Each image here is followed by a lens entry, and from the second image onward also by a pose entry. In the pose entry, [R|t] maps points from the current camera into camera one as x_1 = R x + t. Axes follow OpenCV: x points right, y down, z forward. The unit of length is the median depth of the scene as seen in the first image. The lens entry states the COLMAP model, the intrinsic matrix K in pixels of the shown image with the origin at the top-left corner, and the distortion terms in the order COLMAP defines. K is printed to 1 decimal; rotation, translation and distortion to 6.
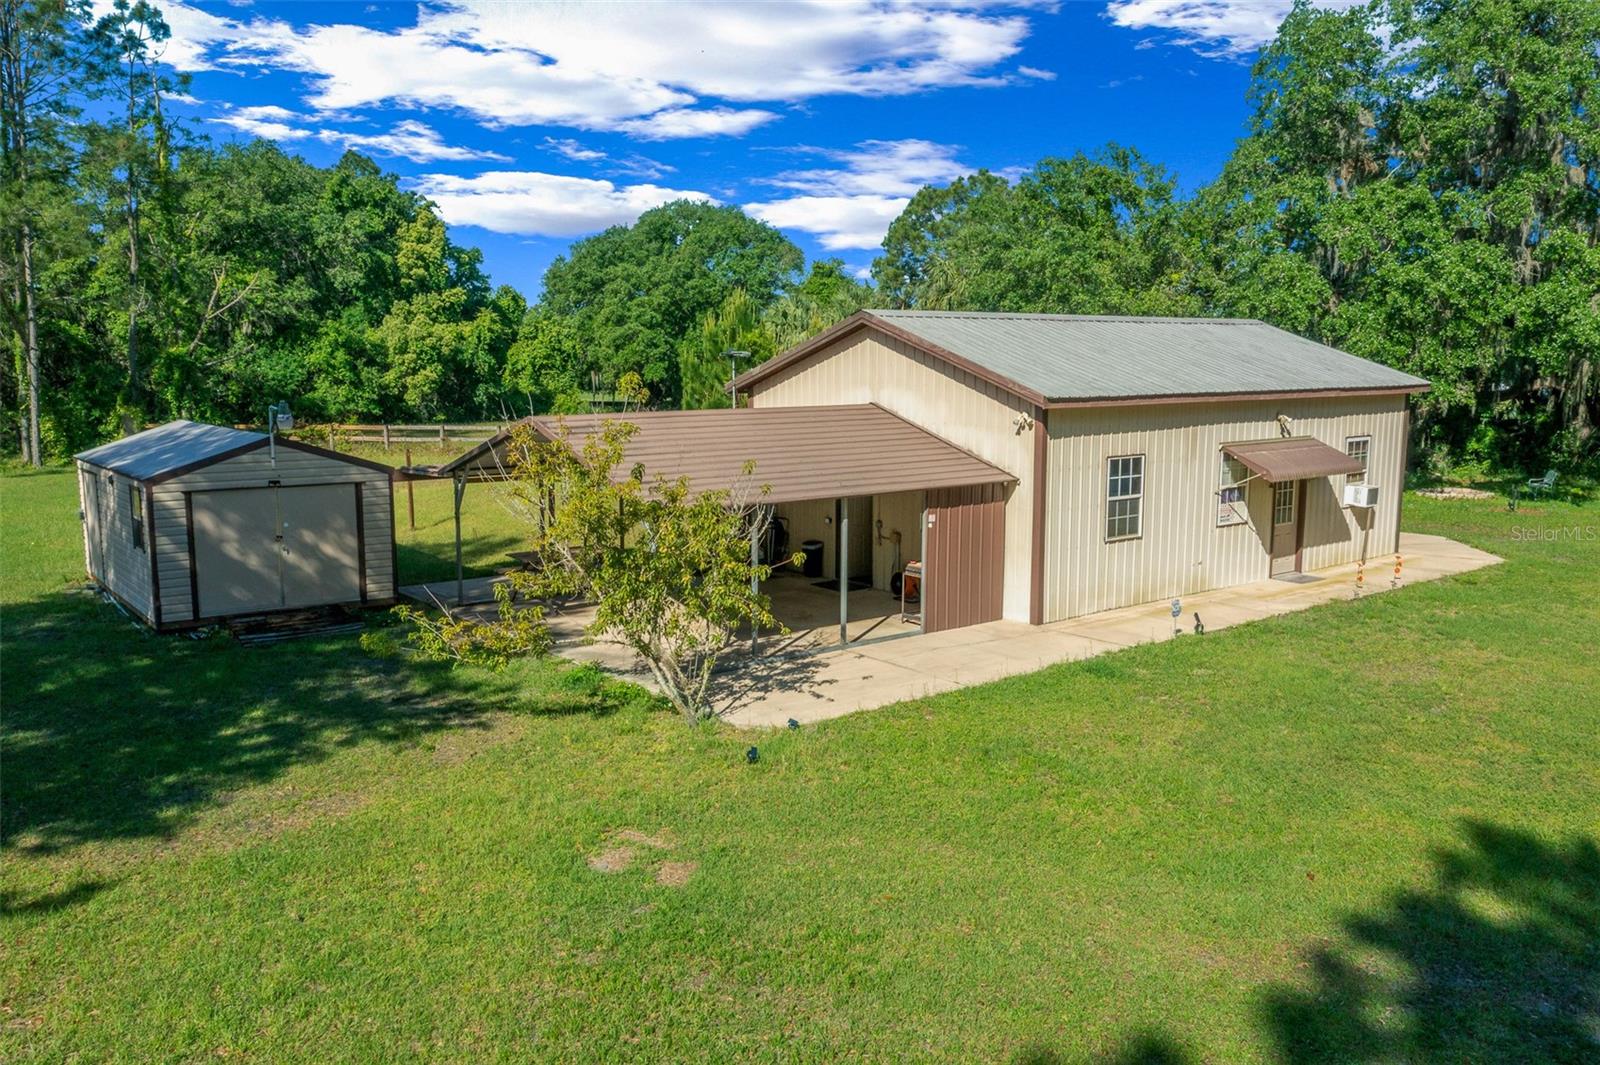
lens RADIAL K [[1258.9, 0, 800.0], [0, 1258.9, 532.5], [0, 0, 1]] dist [-0.006666, -0.002813]
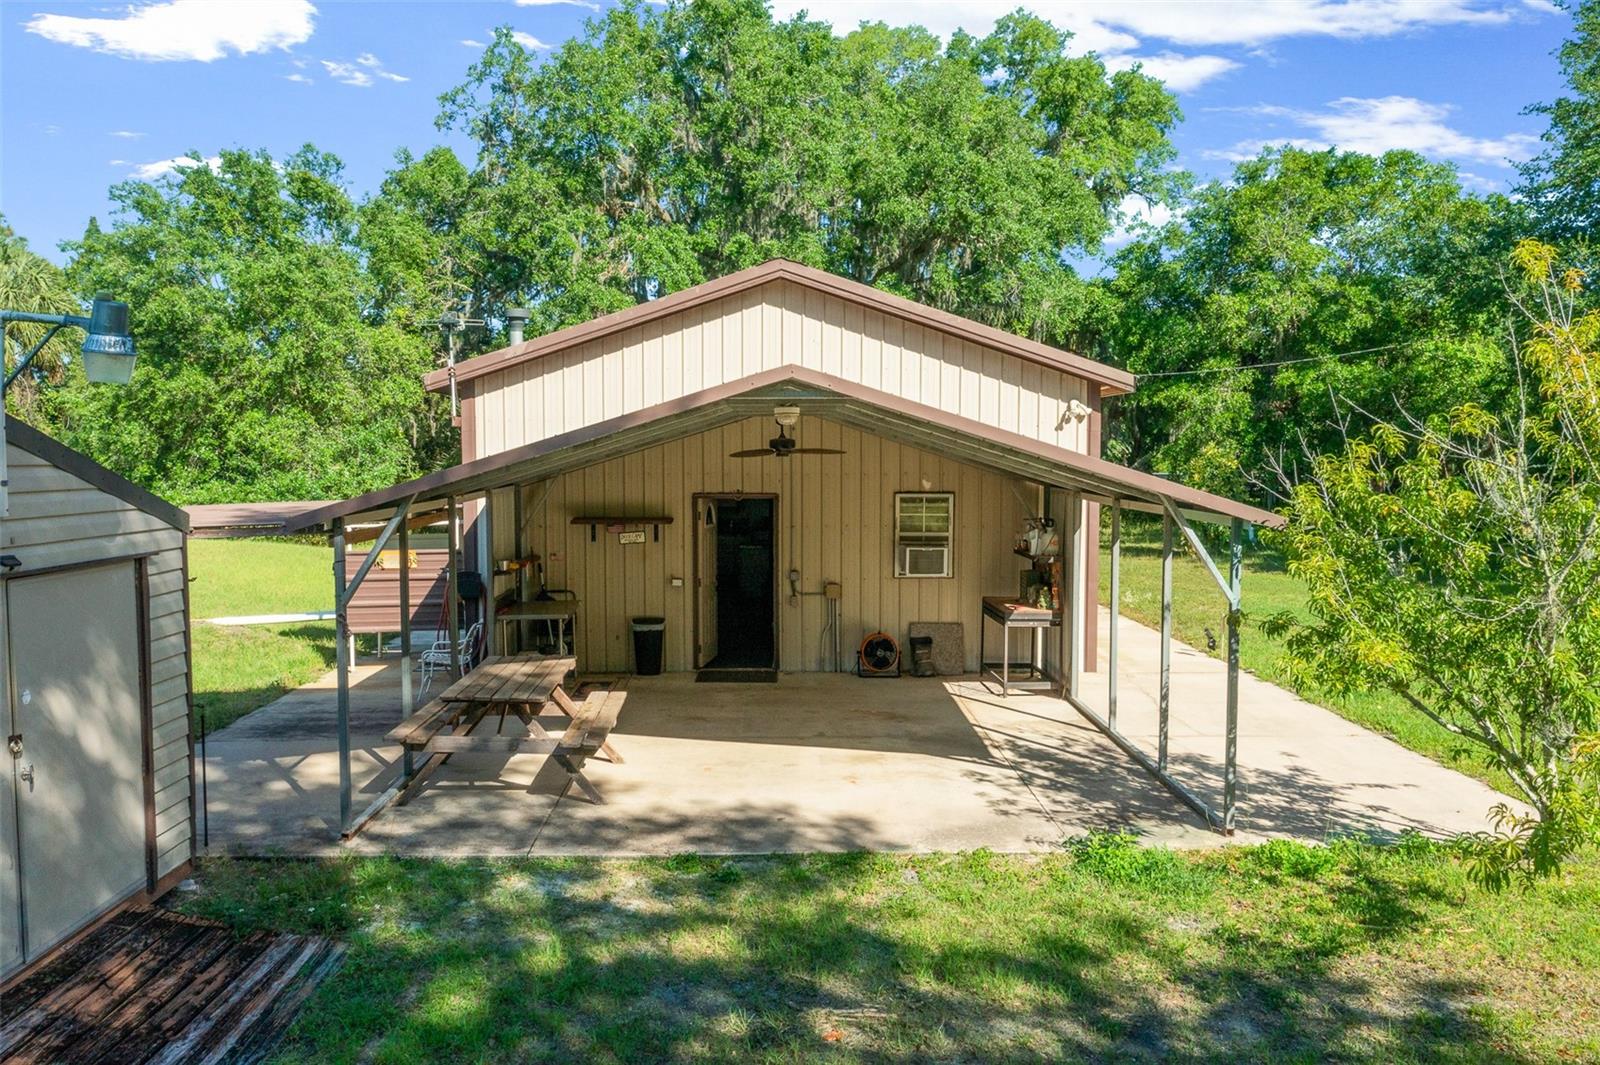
lens RADIAL K [[1258.9, 0, 800.0], [0, 1258.9, 532.5], [0, 0, 1]] dist [-0.006666, -0.002813]
pose [[0.611786, -0.054741, 0.789127, -0.676870], [0.111556, 0.993603, -0.017561, -0.023933], [-0.783117, 0.098775, 0.613979, 0.817691]]
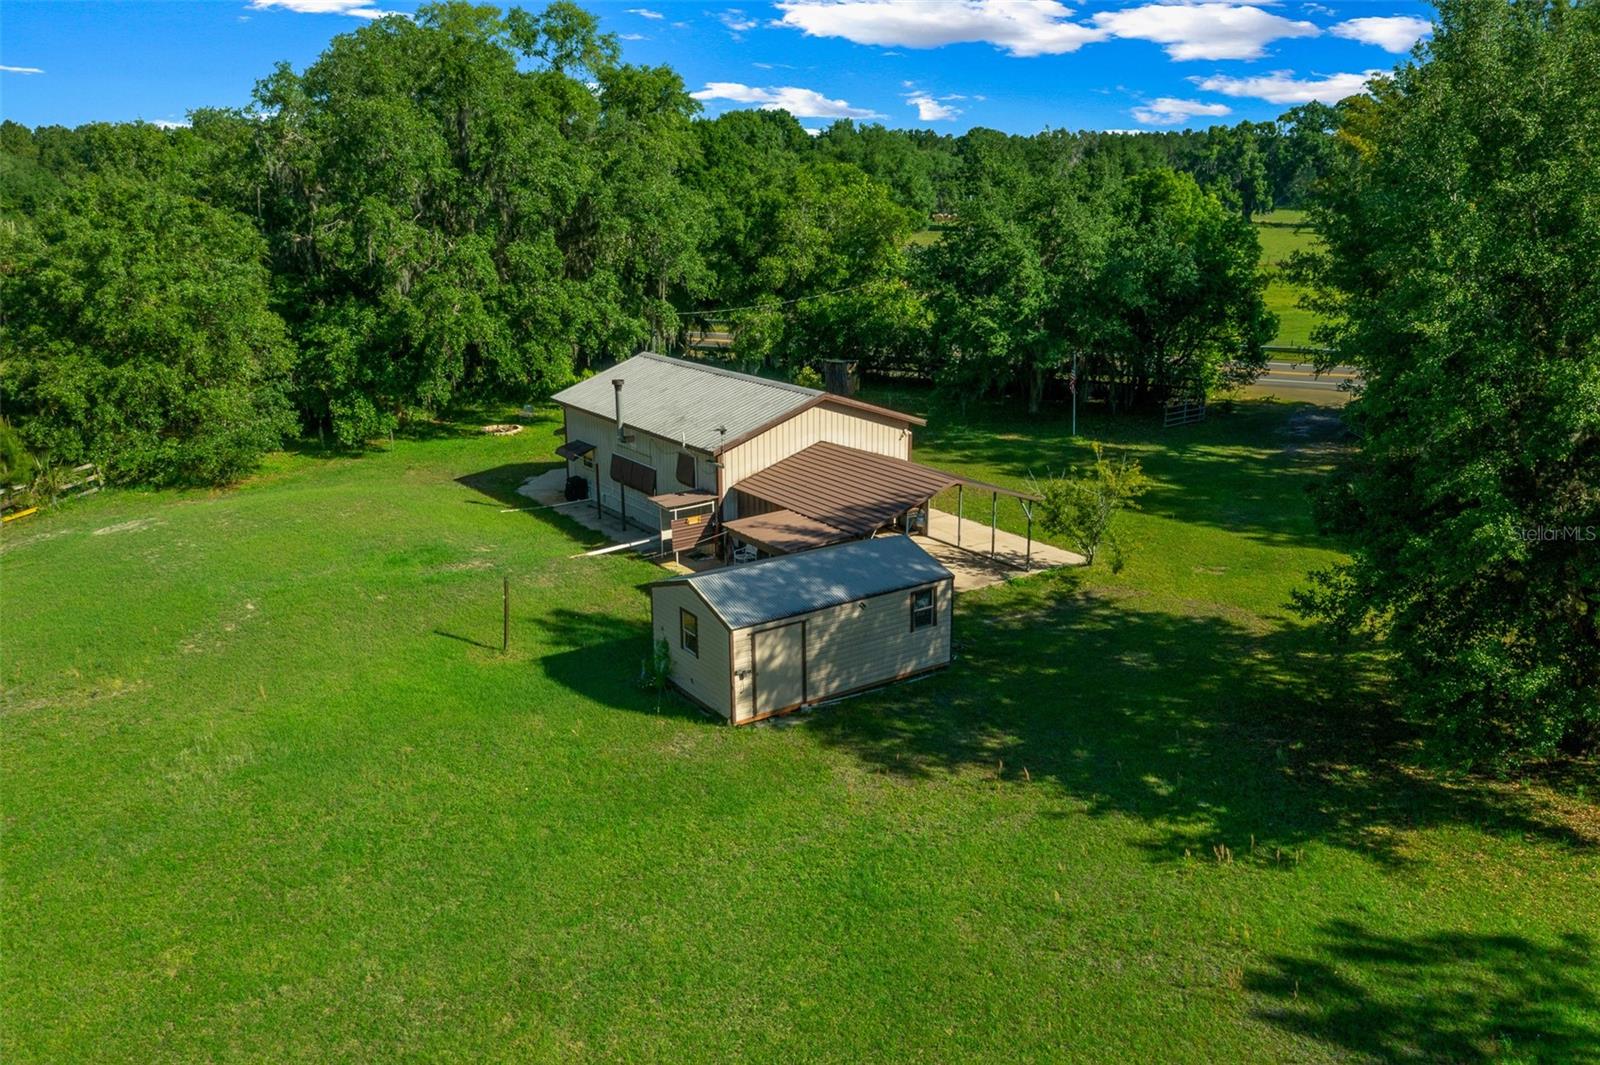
lens RADIAL K [[1258.9, 0, 800.0], [0, 1258.9, 532.5], [0, 0, 1]] dist [-0.006666, -0.002813]
pose [[0.124853, -0.276051, 0.952999, -2.488571], [0.157612, 0.953837, 0.255645, -0.644908], [-0.979577, 0.118286, 0.162598, 1.045564]]
